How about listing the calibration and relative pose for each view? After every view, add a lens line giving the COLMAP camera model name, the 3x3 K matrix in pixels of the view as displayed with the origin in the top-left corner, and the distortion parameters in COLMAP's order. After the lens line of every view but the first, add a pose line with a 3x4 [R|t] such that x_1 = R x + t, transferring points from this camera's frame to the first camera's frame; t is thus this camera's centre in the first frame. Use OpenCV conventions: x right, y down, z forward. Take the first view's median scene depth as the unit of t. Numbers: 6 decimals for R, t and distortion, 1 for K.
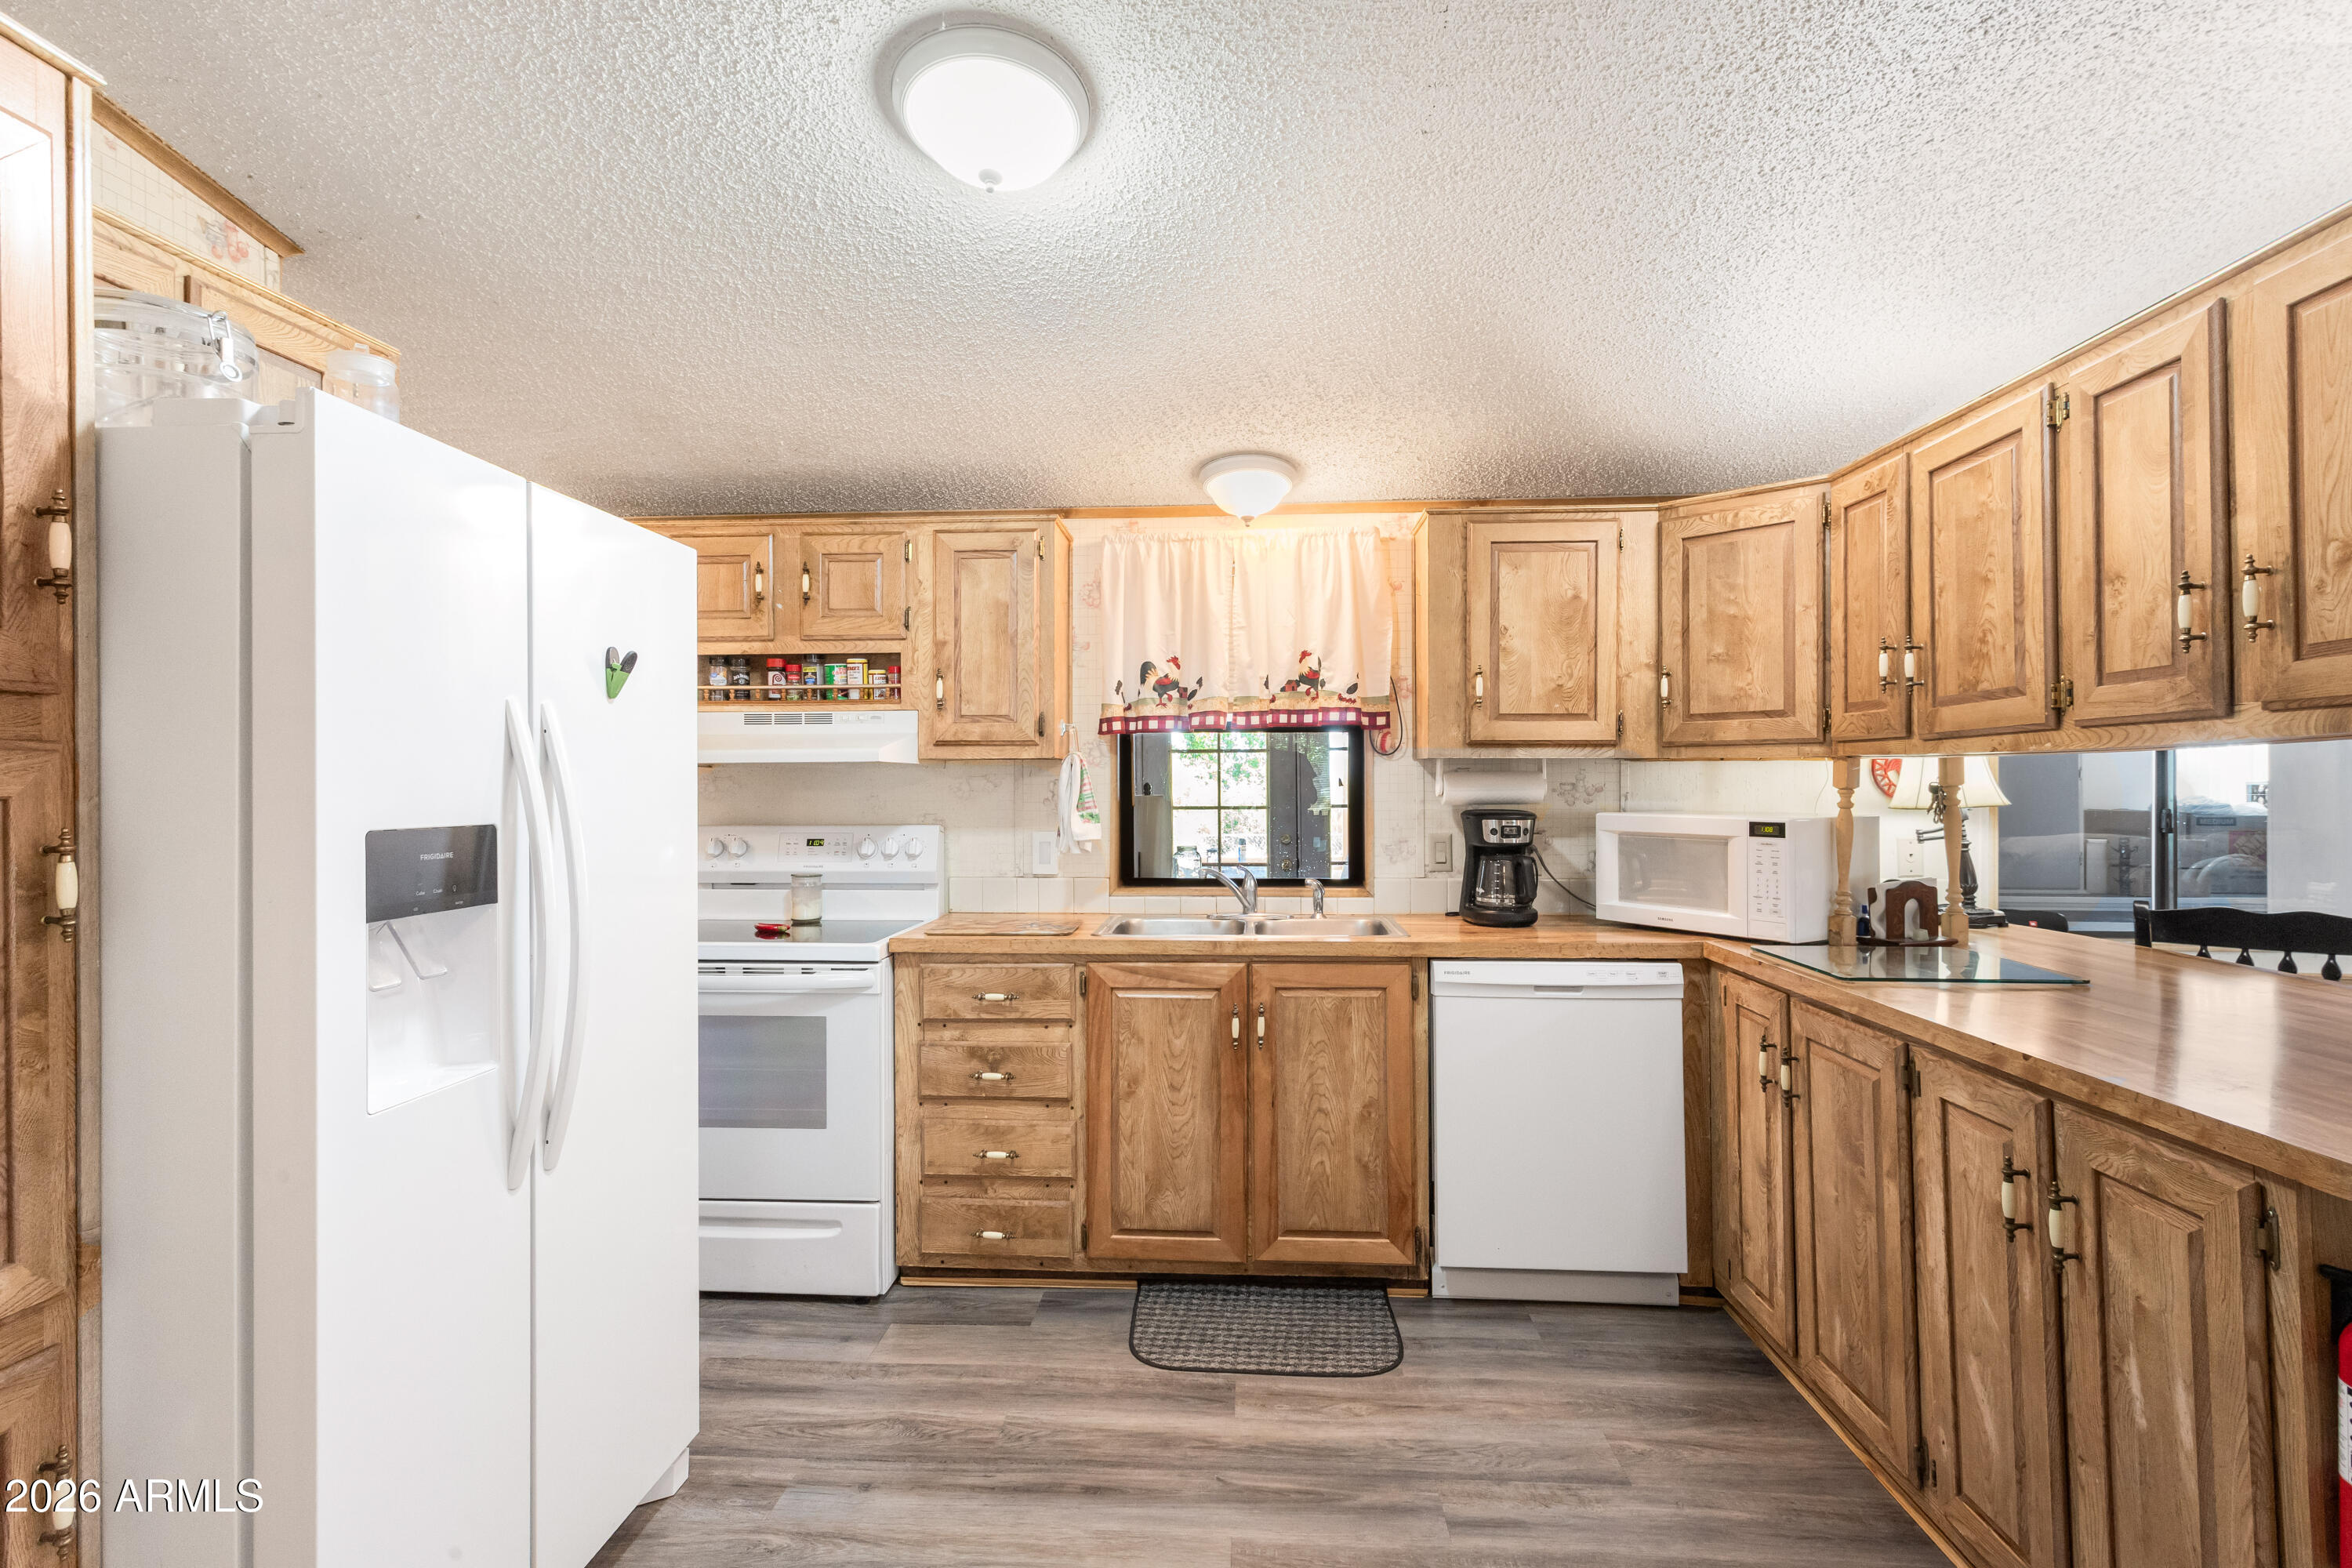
lens RADIAL K [[1162.7, 0, 1176.0], [0, 1162.7, 784.0], [0, 0, 1]] dist [0.004485, 0.000785]
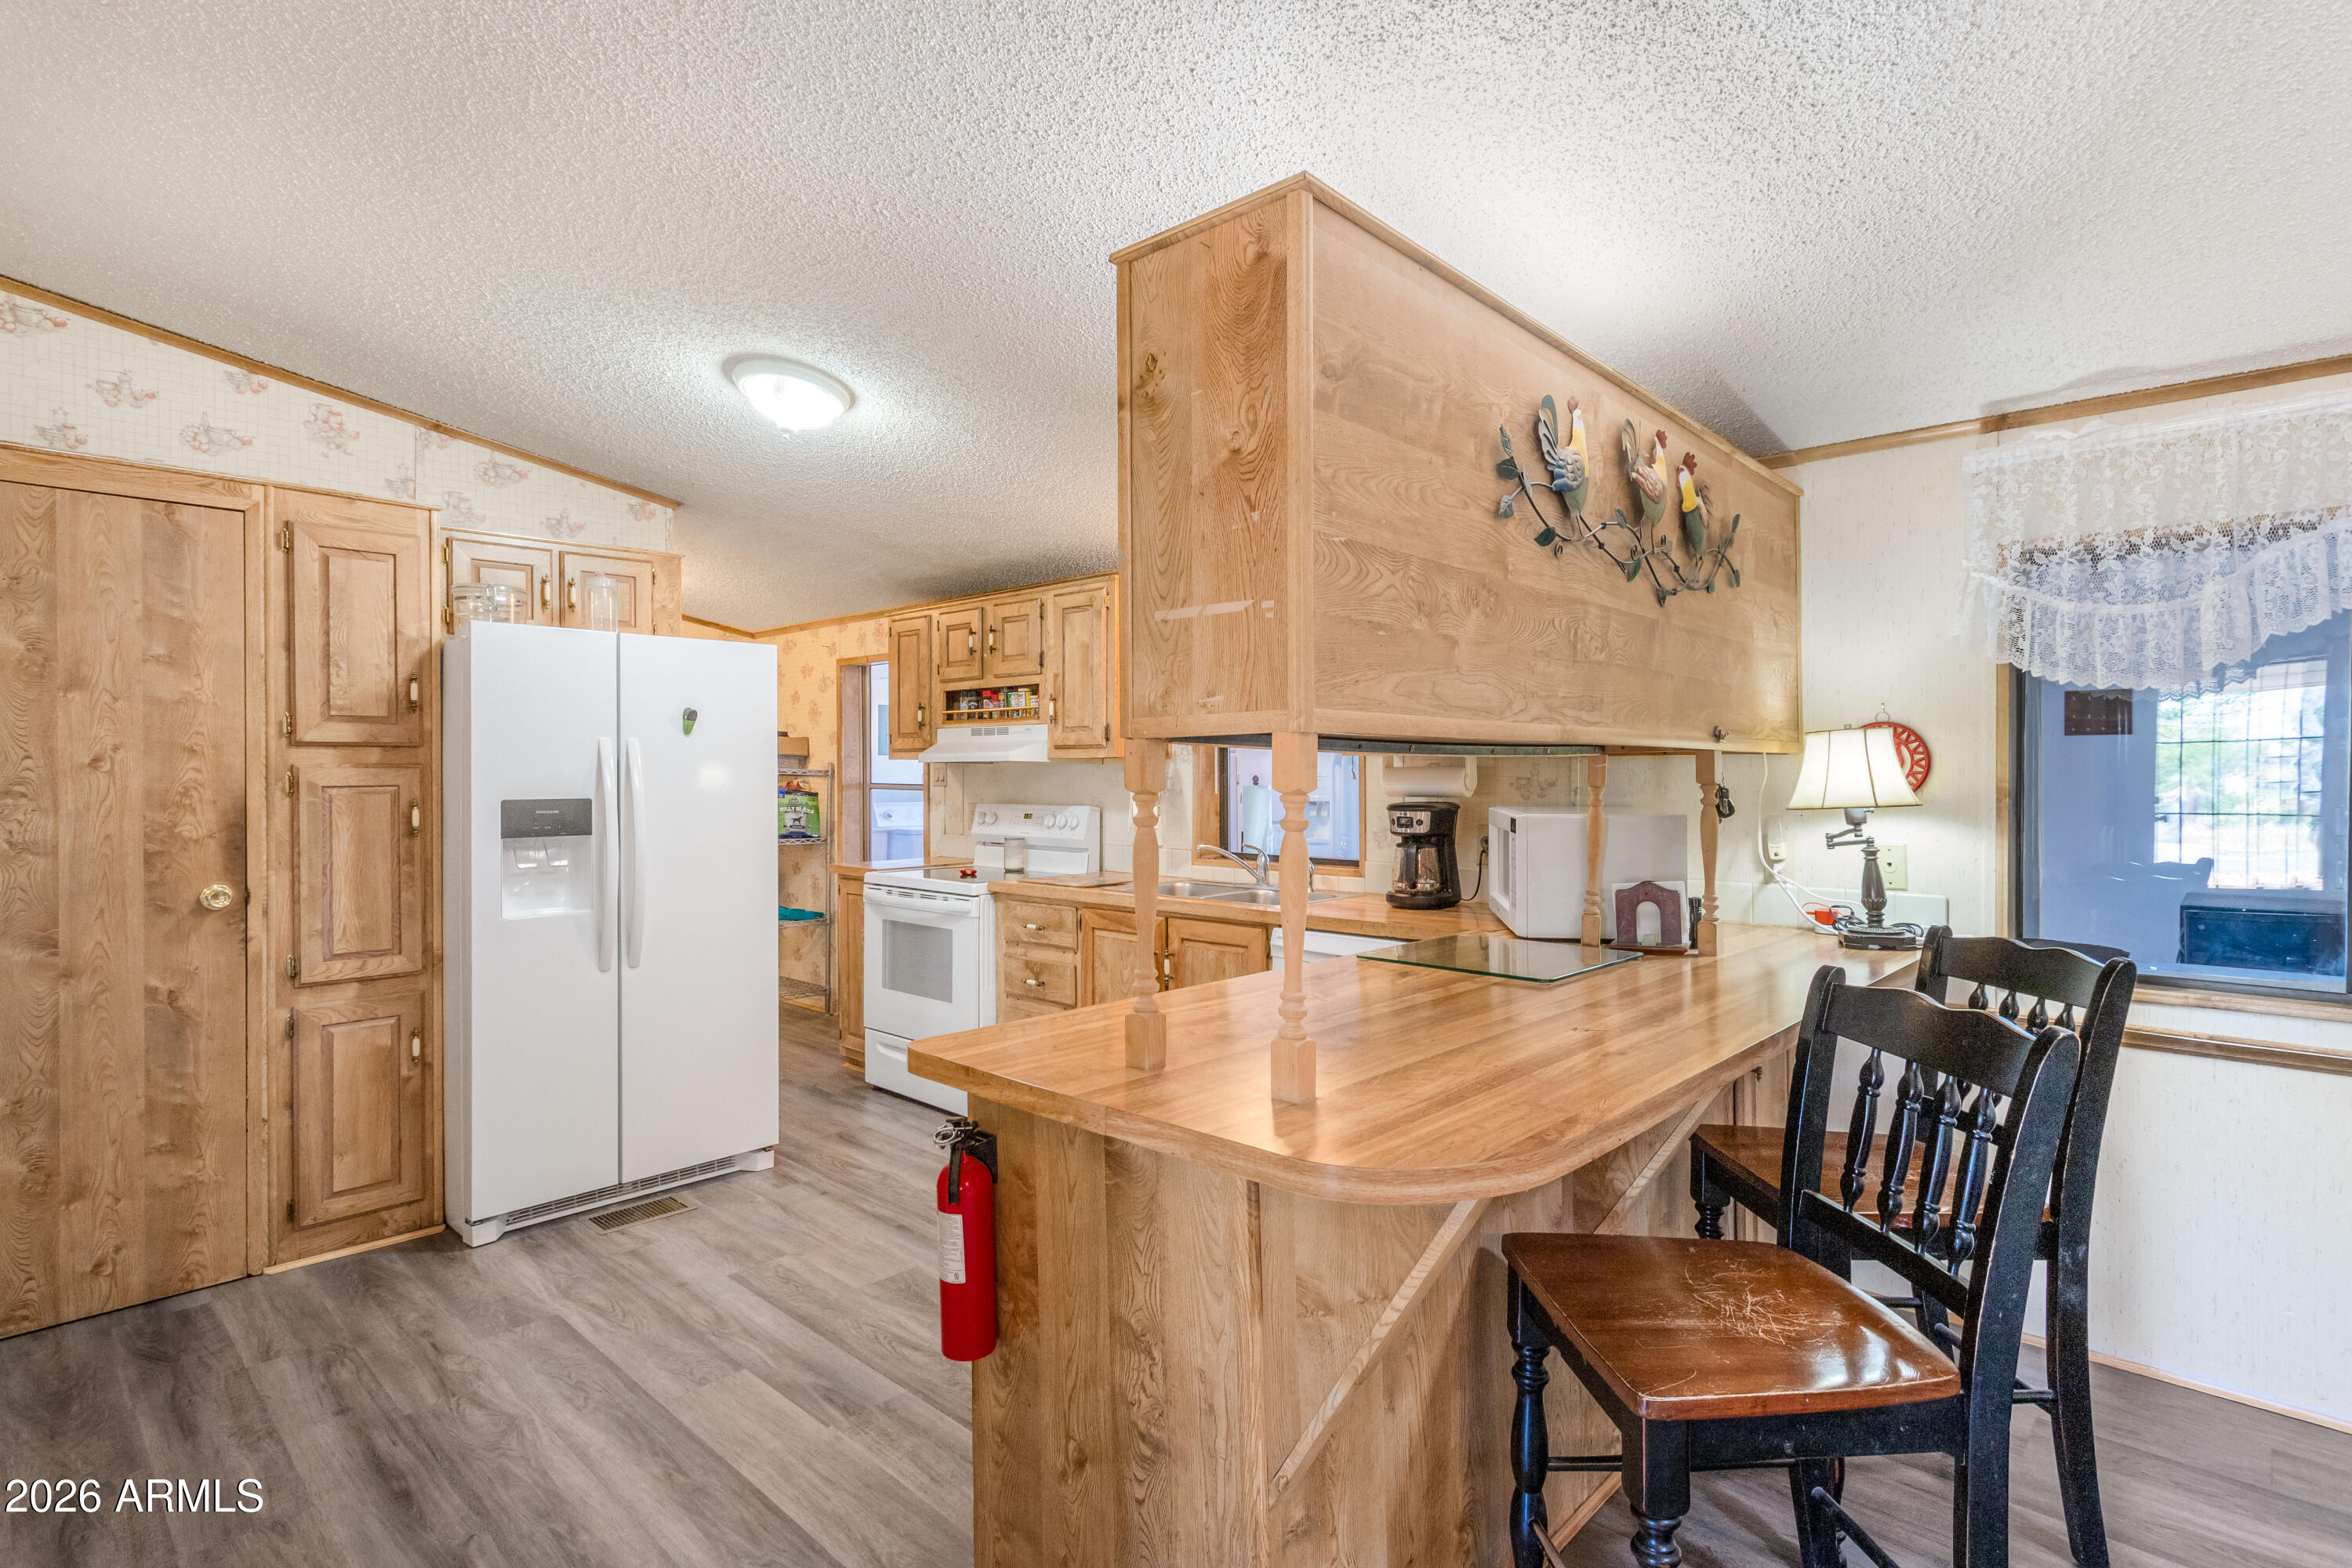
lens RADIAL K [[1154.0, 0, 1180.3], [0, 1154.0, 768.4], [0, 0, 1]] dist [0.000126, 0.000184]
pose [[0.775841, -0.000202, -0.630929, 0.855800], [0.001274, 0.999998, 0.001245, -0.011809], [0.630928, -0.001770, 0.775840, 0.019614]]
